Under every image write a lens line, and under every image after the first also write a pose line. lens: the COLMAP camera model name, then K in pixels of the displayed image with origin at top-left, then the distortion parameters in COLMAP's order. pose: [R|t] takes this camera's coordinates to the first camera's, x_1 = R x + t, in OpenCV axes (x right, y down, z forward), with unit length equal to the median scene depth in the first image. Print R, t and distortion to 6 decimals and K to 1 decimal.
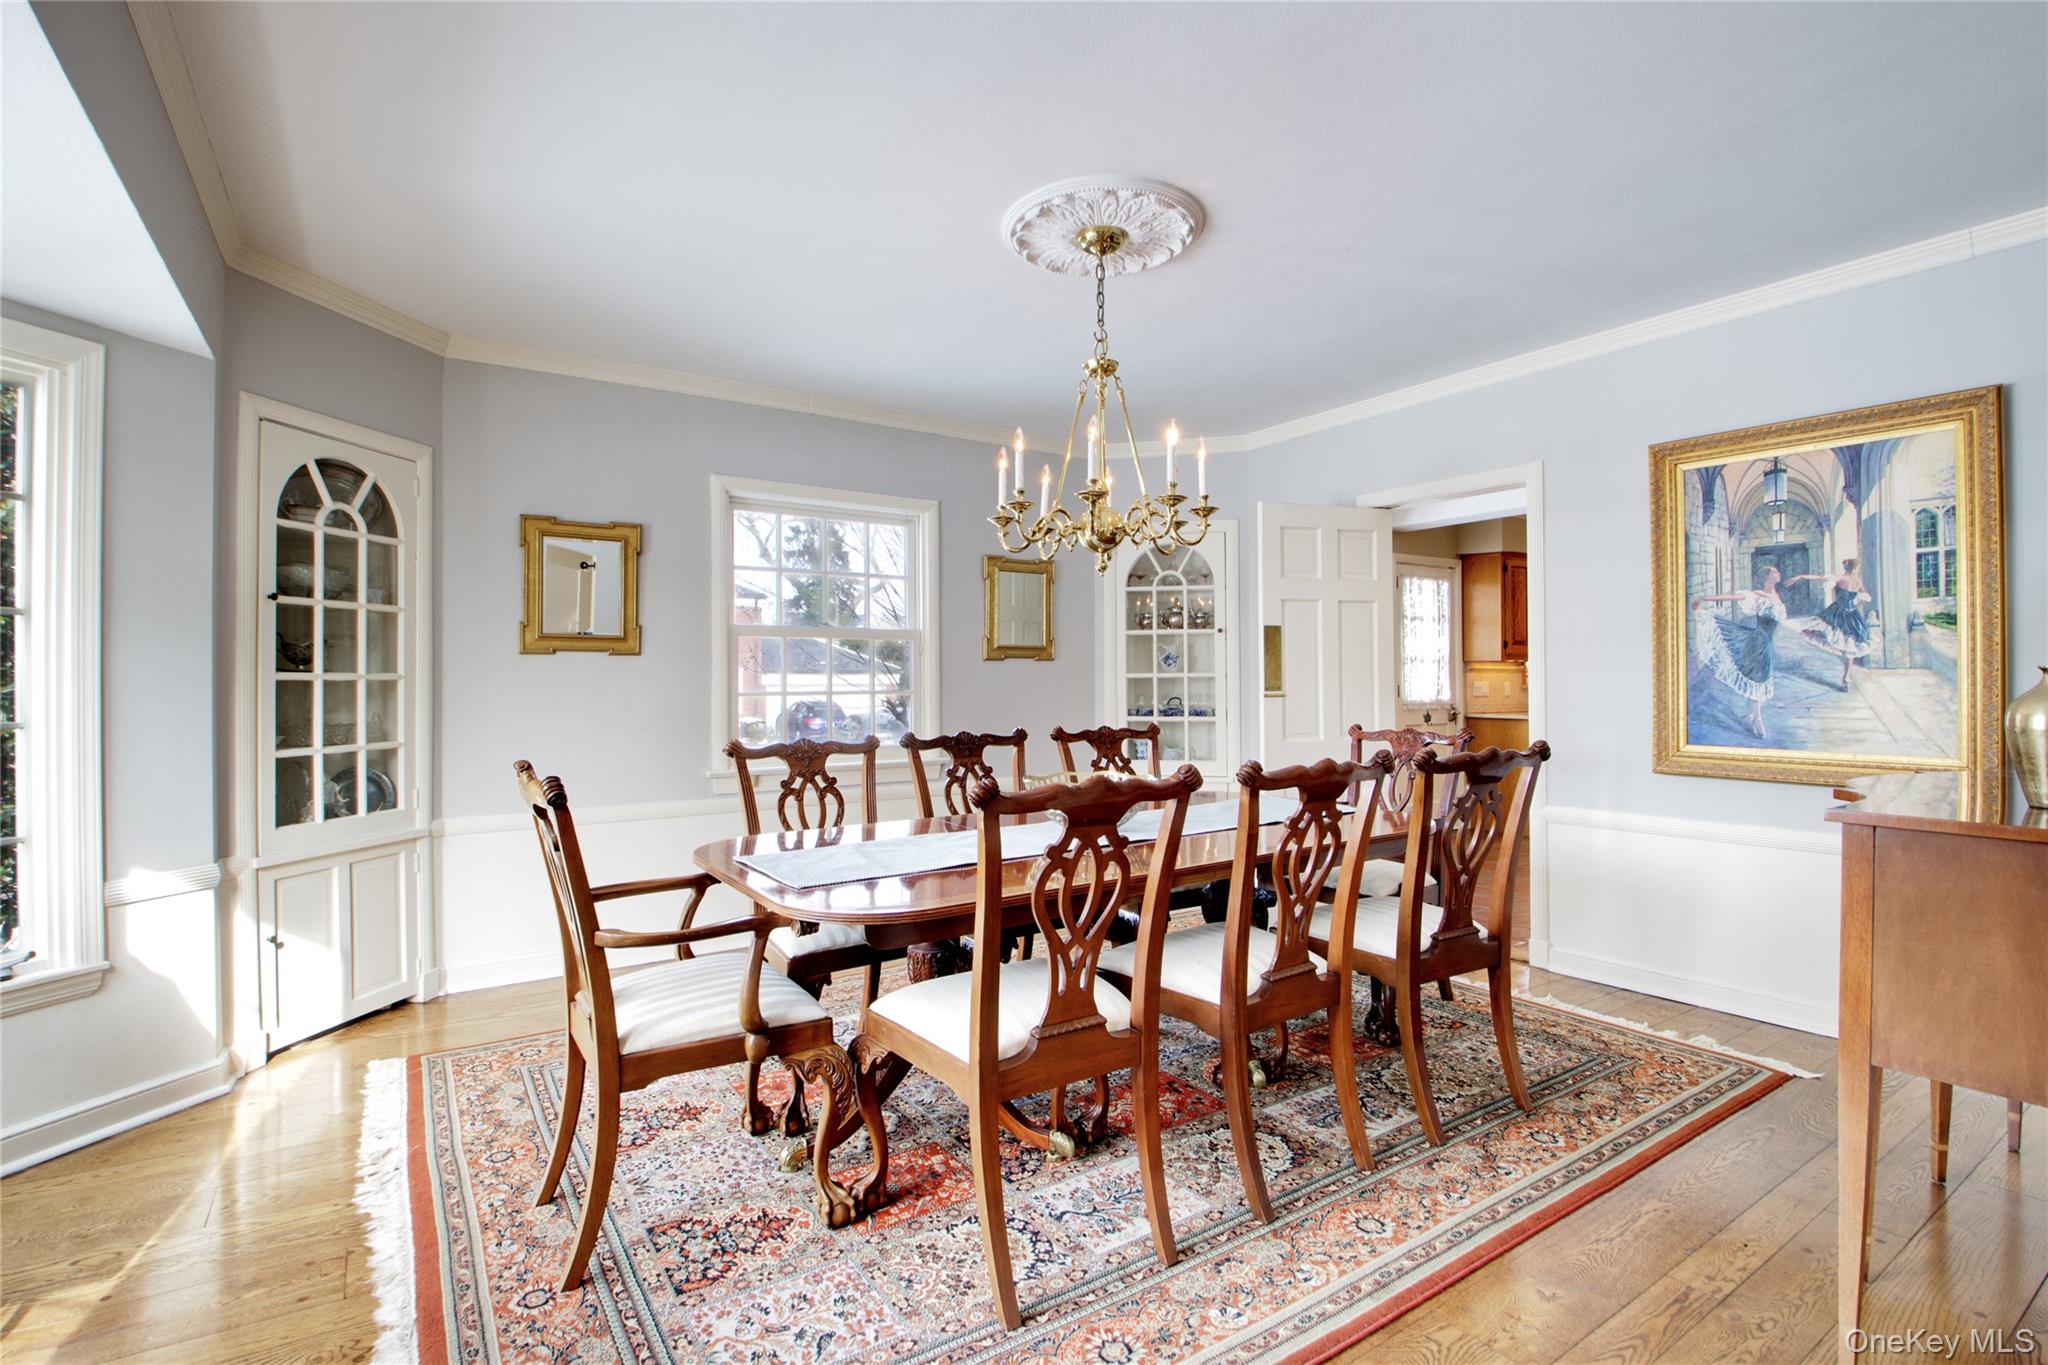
lens RADIAL K [[951.6, 0, 1024.7], [0, 951.6, 676.6], [0, 0, 1]] dist [-0.000829, -0.015580]
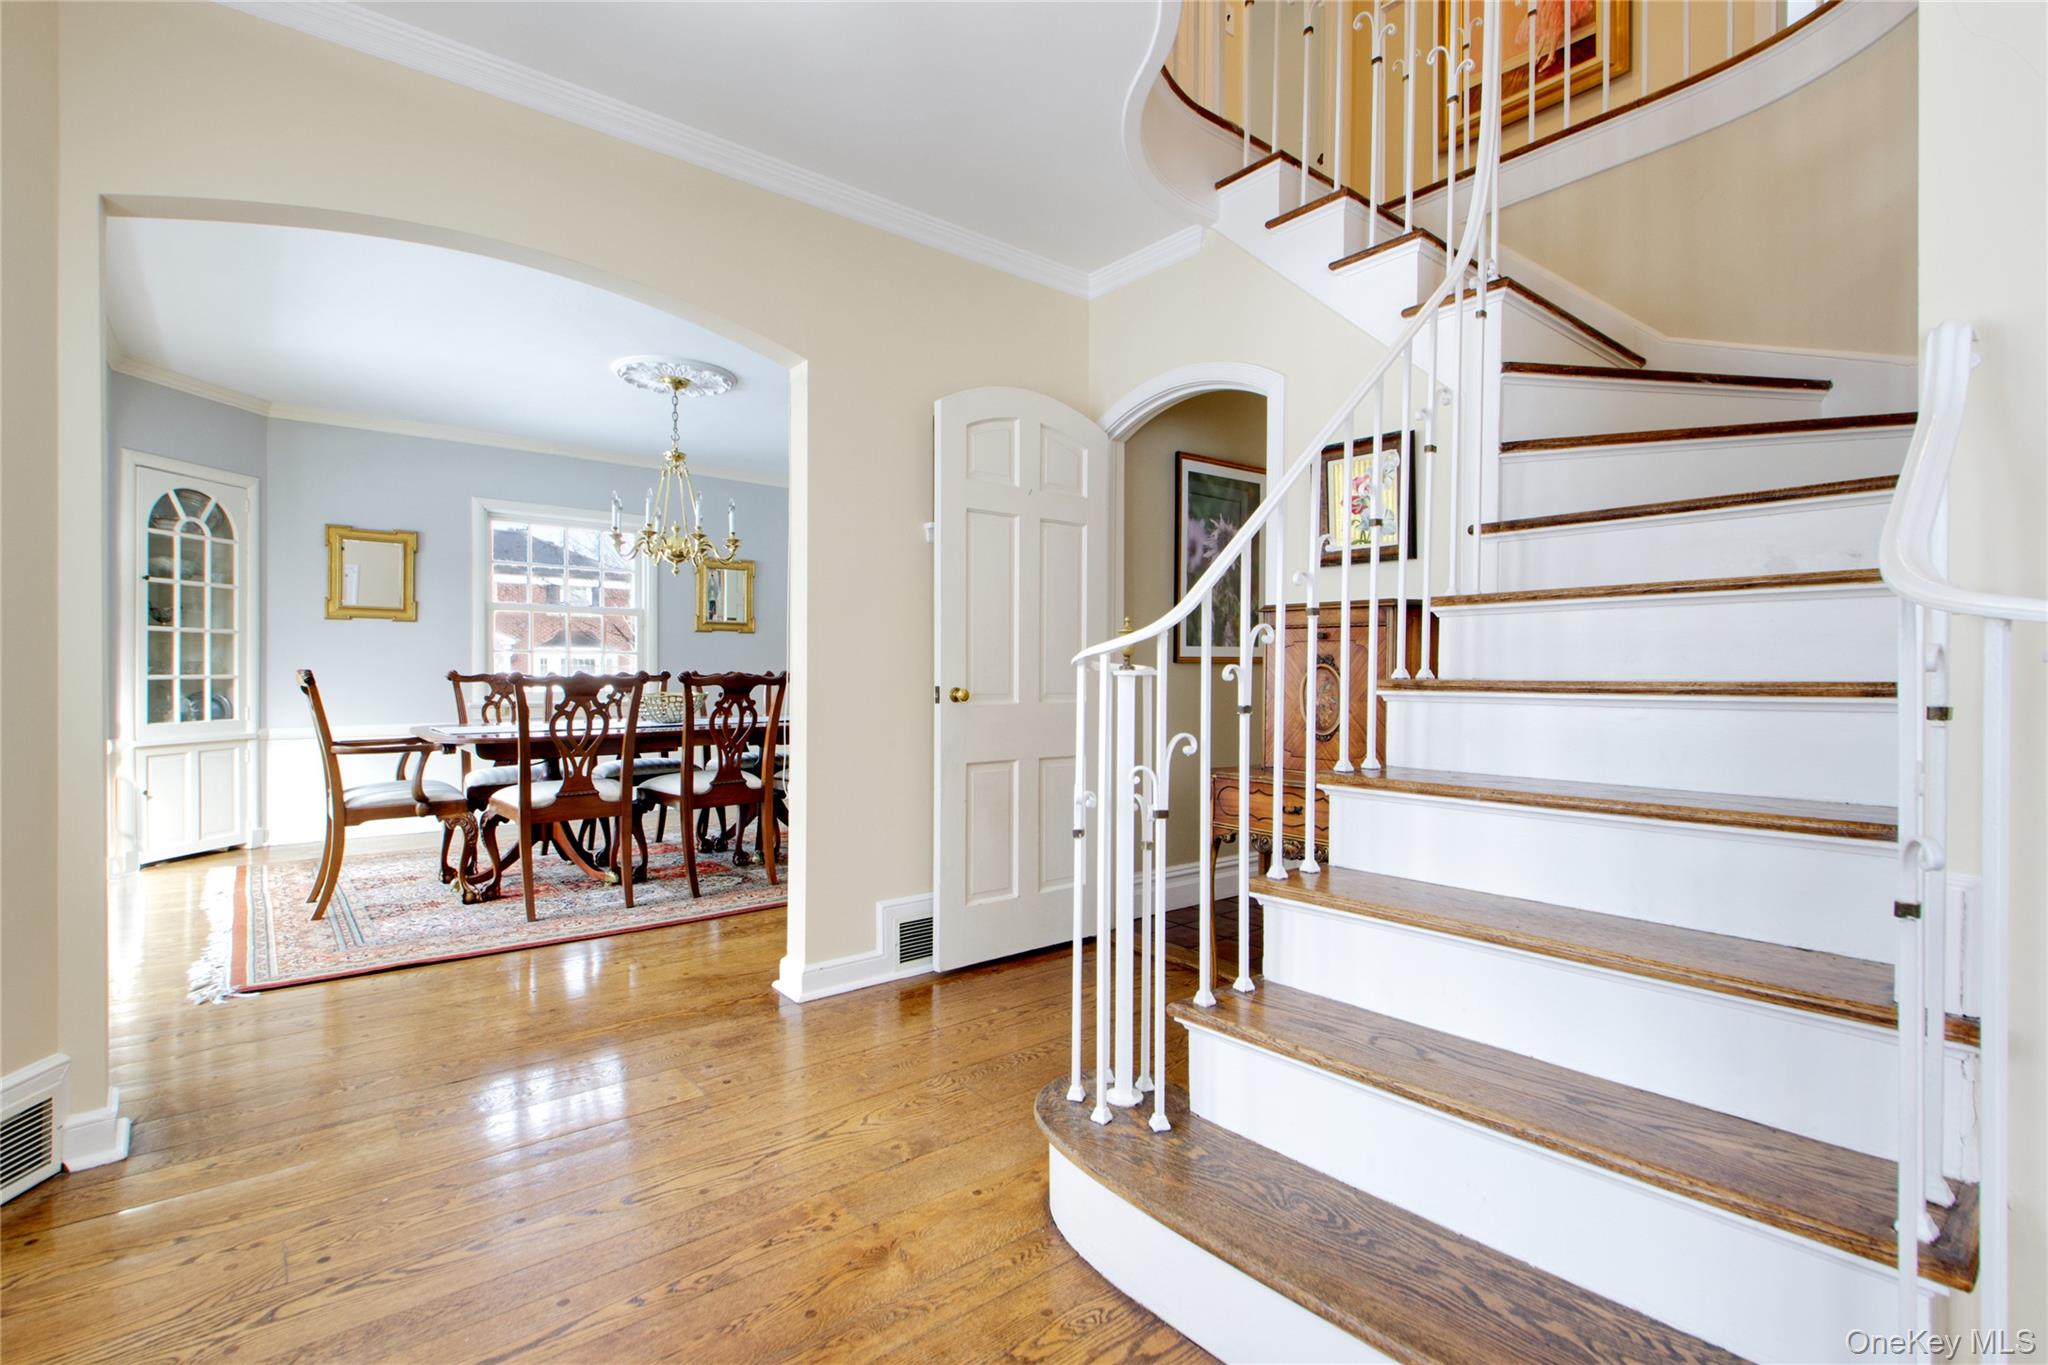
lens RADIAL K [[954.3, 0, 1030.7], [0, 954.3, 675.9], [0, 0, 1]] dist [0.001376, -0.000369]
pose [[0.994752, 0.008961, 0.101920, 0.475774], [-0.010146, 0.999887, 0.011108, 0.043282], [-0.101809, -0.012084, 0.994731, -0.684091]]
